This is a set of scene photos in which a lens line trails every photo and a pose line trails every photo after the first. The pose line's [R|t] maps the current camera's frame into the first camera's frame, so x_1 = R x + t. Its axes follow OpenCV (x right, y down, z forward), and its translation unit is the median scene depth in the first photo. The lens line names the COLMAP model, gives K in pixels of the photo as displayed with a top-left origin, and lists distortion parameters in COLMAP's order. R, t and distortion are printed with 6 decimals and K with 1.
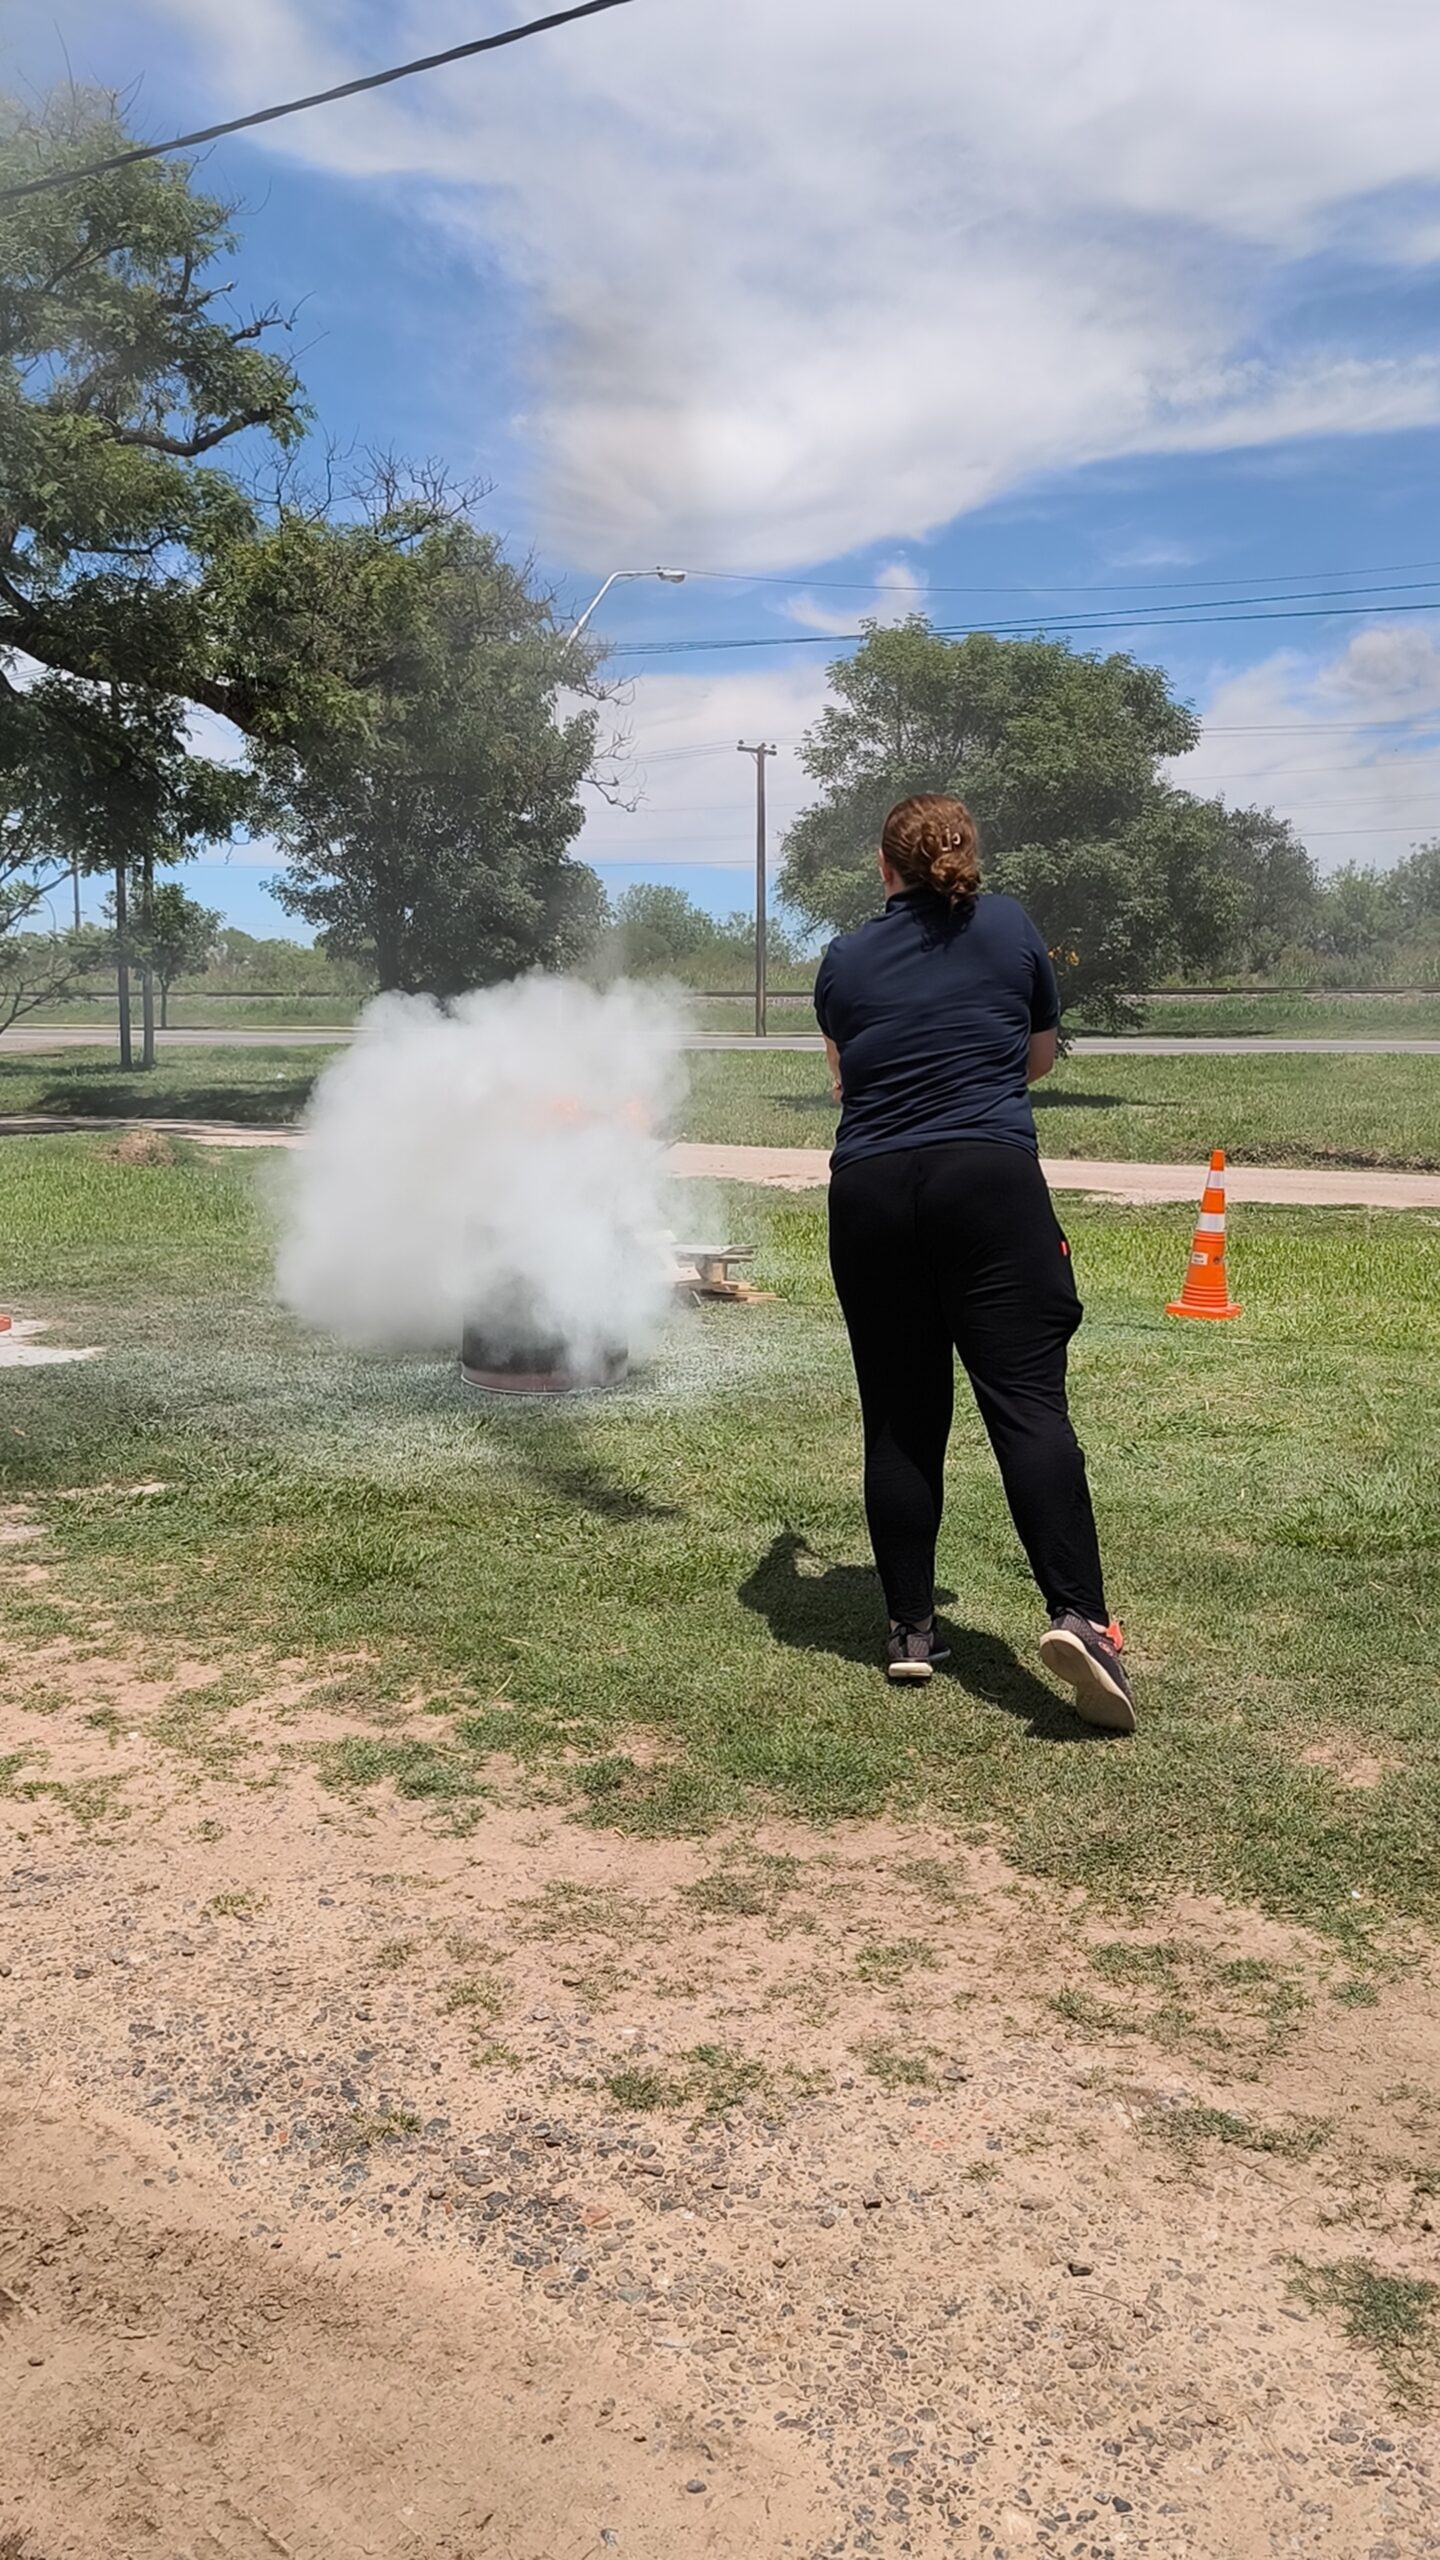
lens RADIAL K [[2291.8, 0, 728.1], [0, 2291.8, 1282.8], [0, 0, 1]] dist [0.013484, -0.036010]
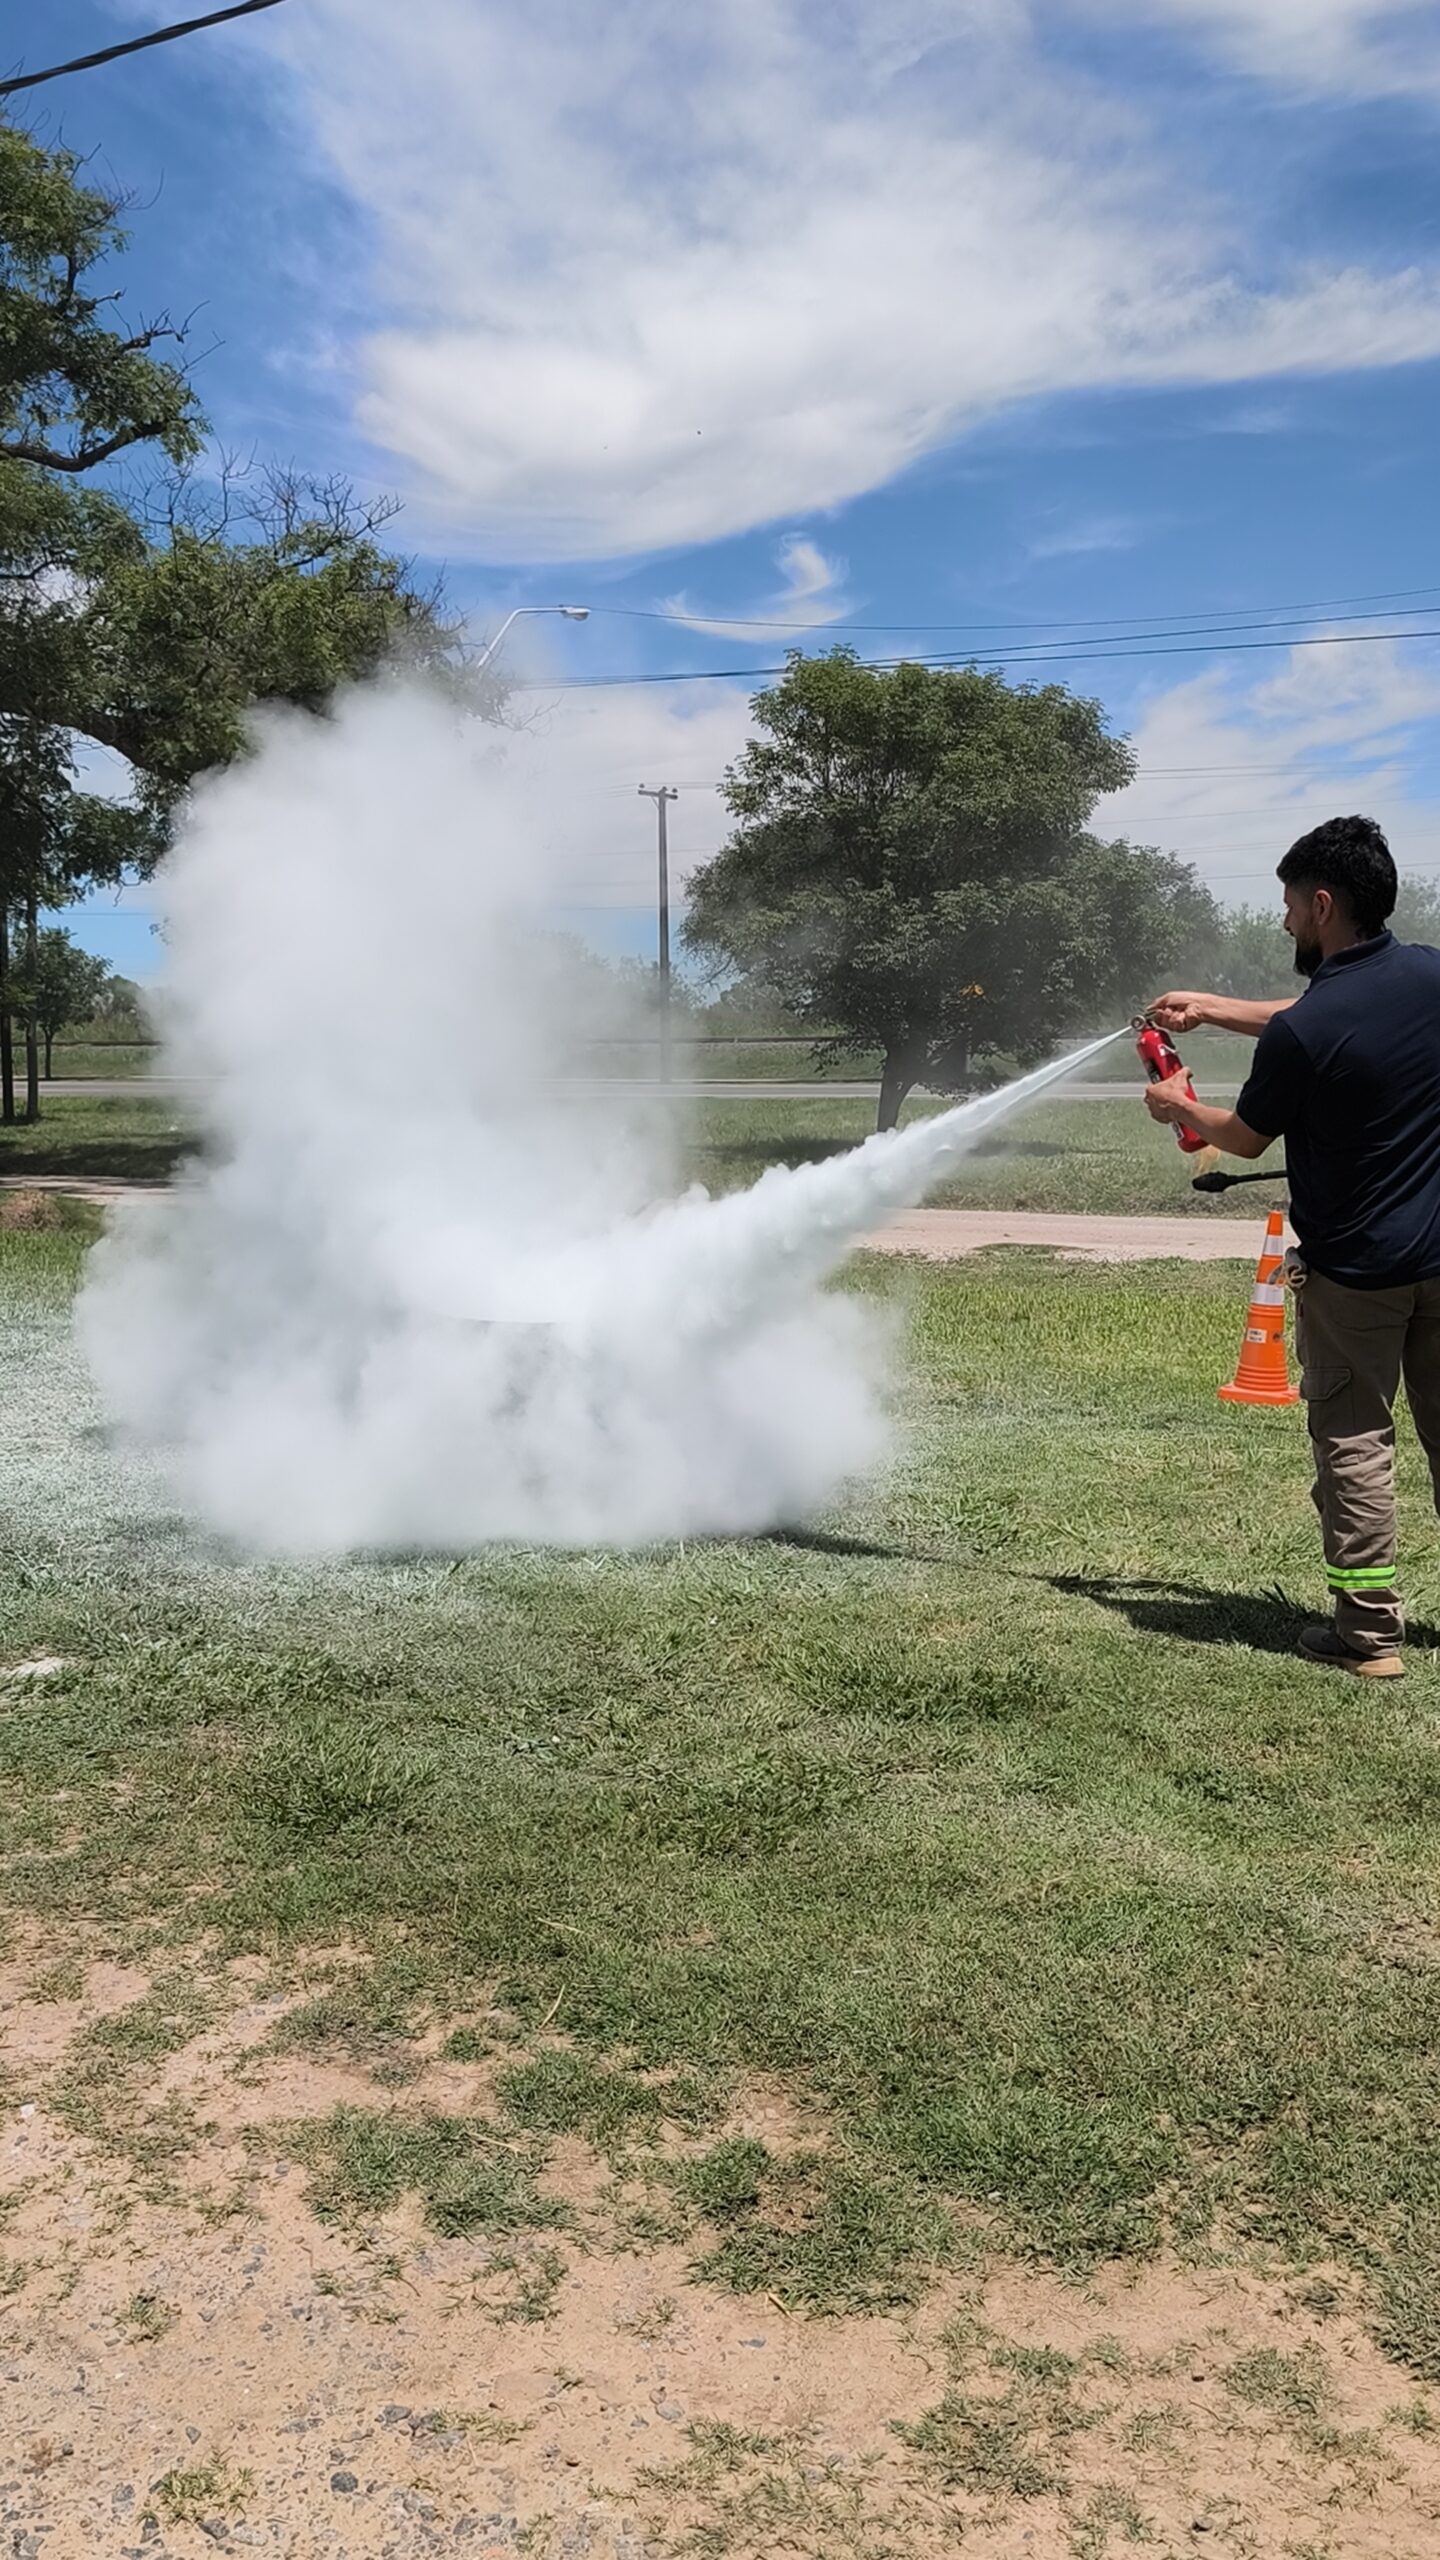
lens RADIAL K [[2291.8, 0, 734.2], [0, 2291.8, 1271.7], [0, 0, 1]] dist [0.013484, -0.036010]
pose [[0.998720, -0.010553, 0.049471, -0.065750], [0.011785, 0.999626, -0.024673, -0.029308], [-0.049192, 0.025225, 0.998471, 0.247843]]
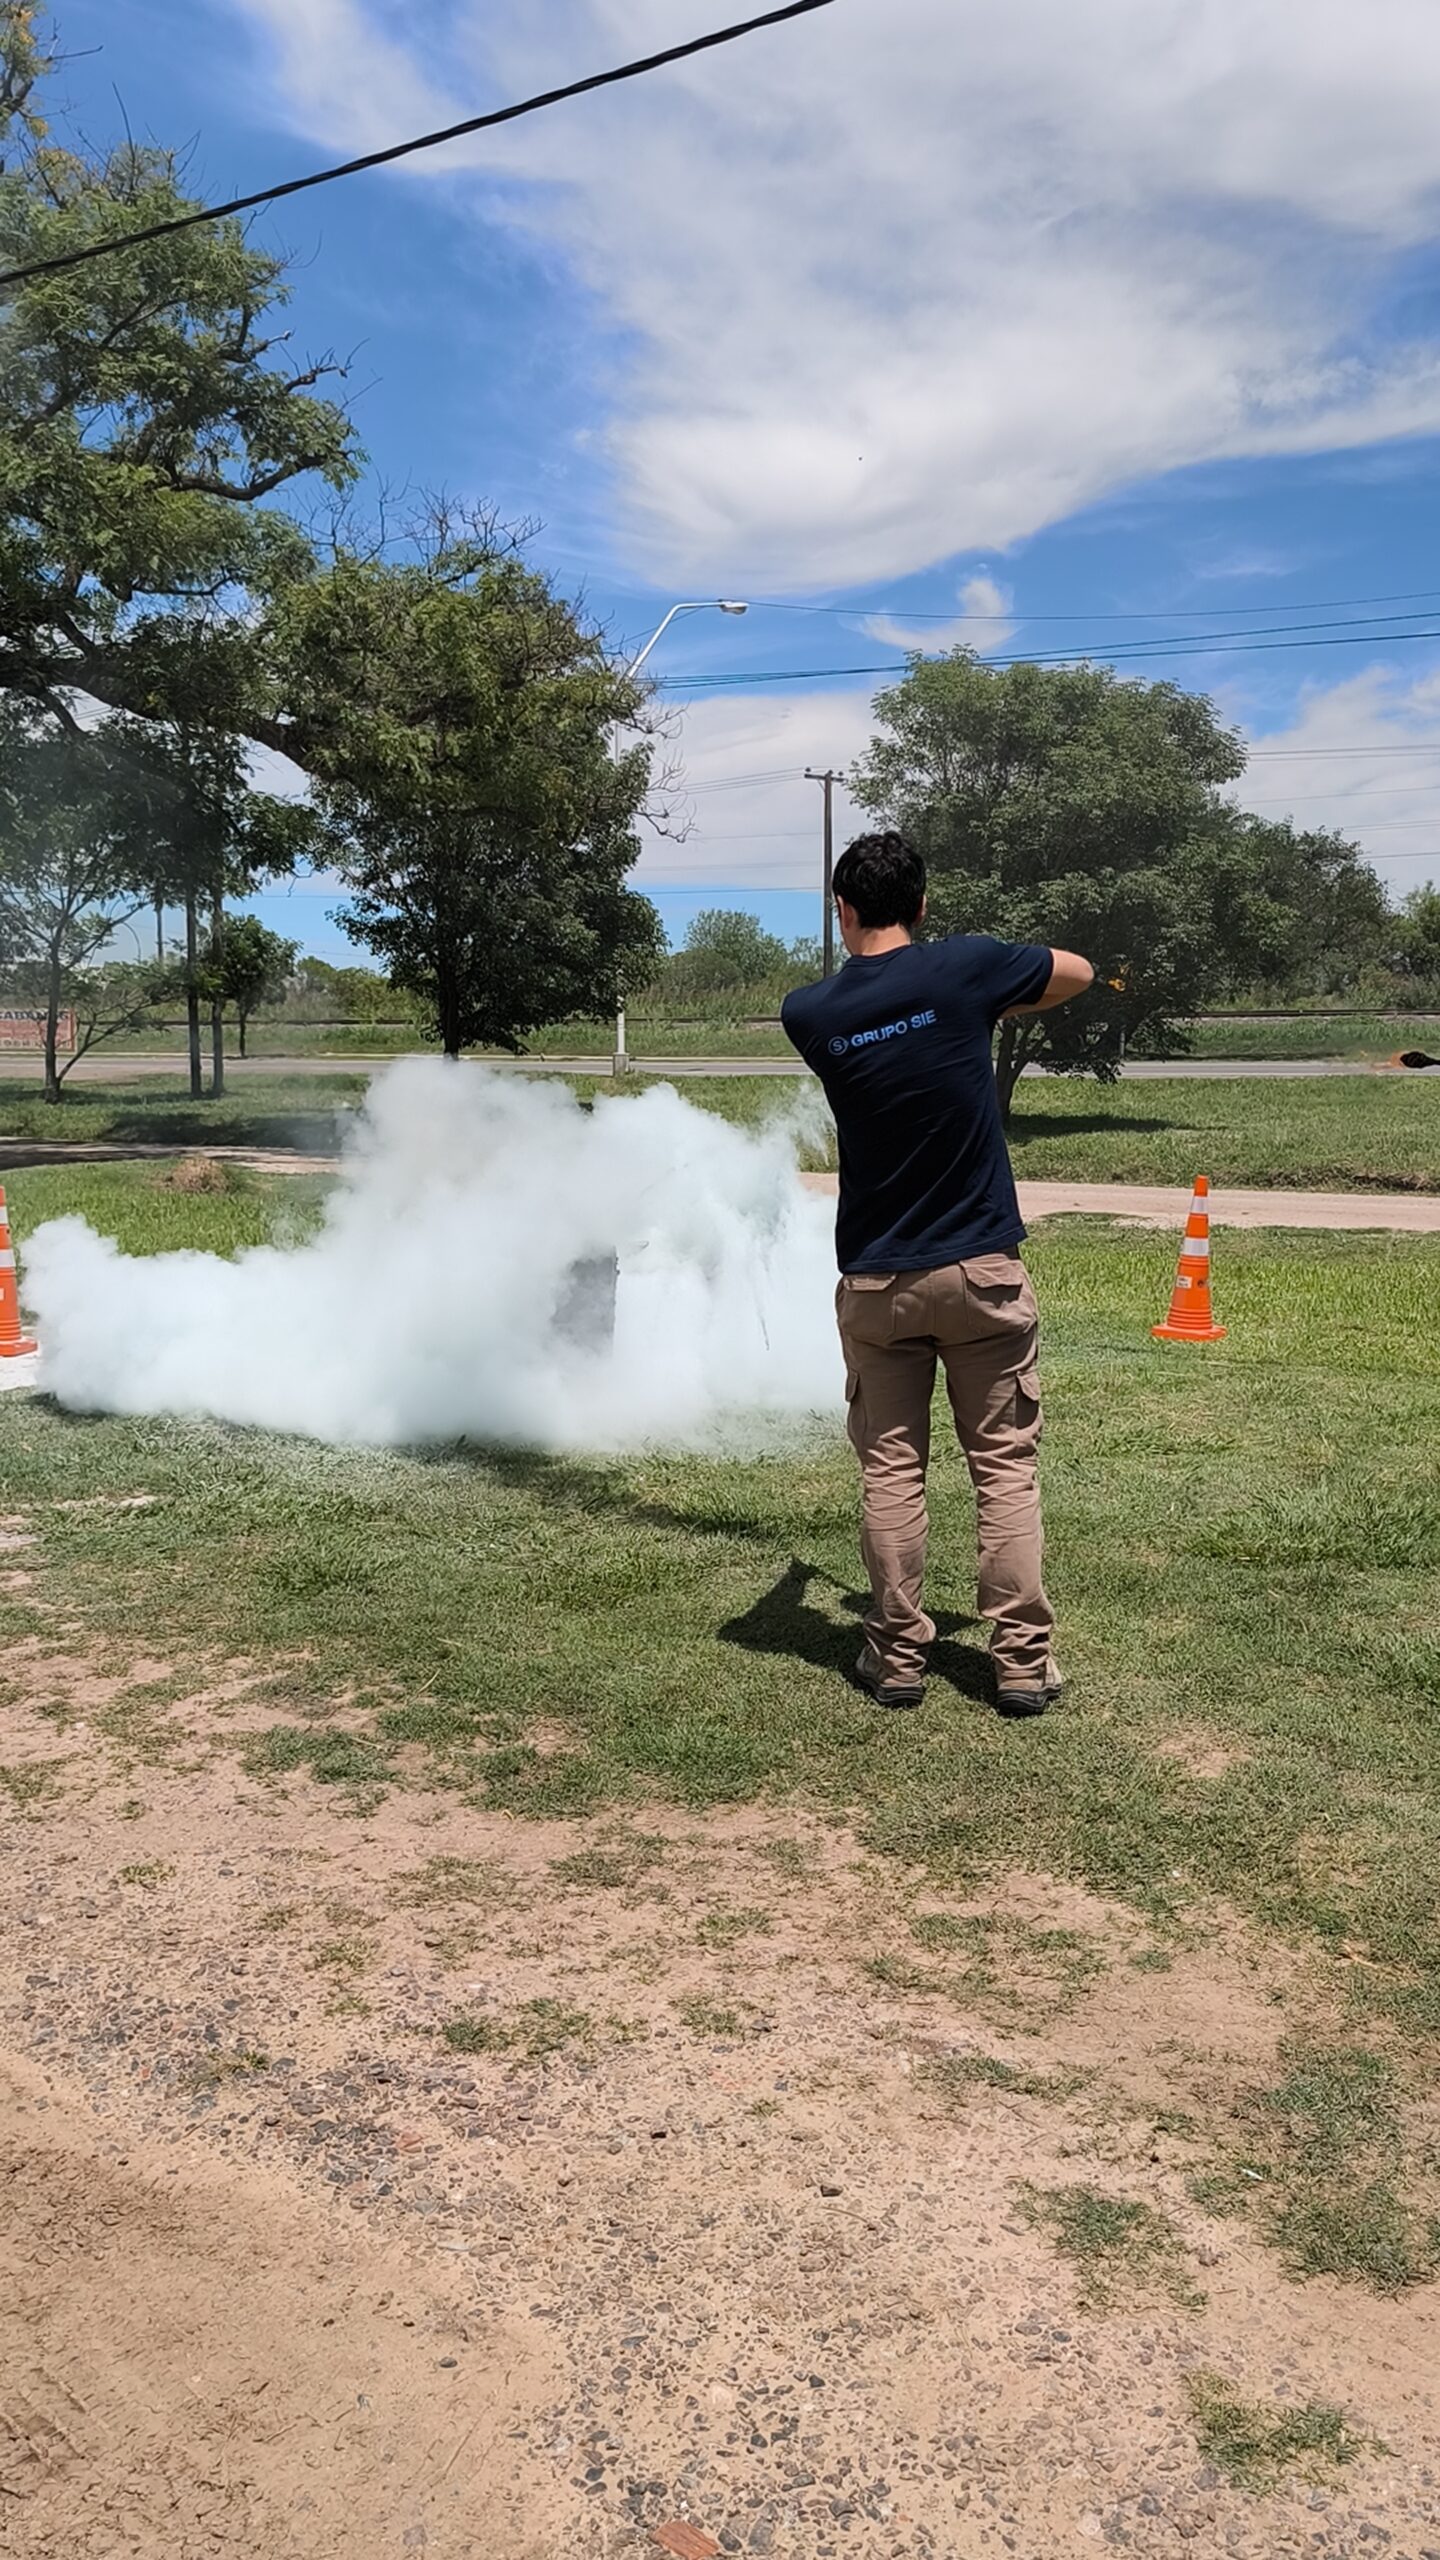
lens RADIAL K [[2291.8, 0, 725.3], [0, 2291.8, 1283.8], [0, 0, 1]] dist [0.013484, -0.036010]
pose [[0.999324, -0.001284, -0.036740, 0.069775], [0.000912, 0.999948, -0.010131, 0.000914], [0.036751, 0.010091, 0.999274, -0.057122]]
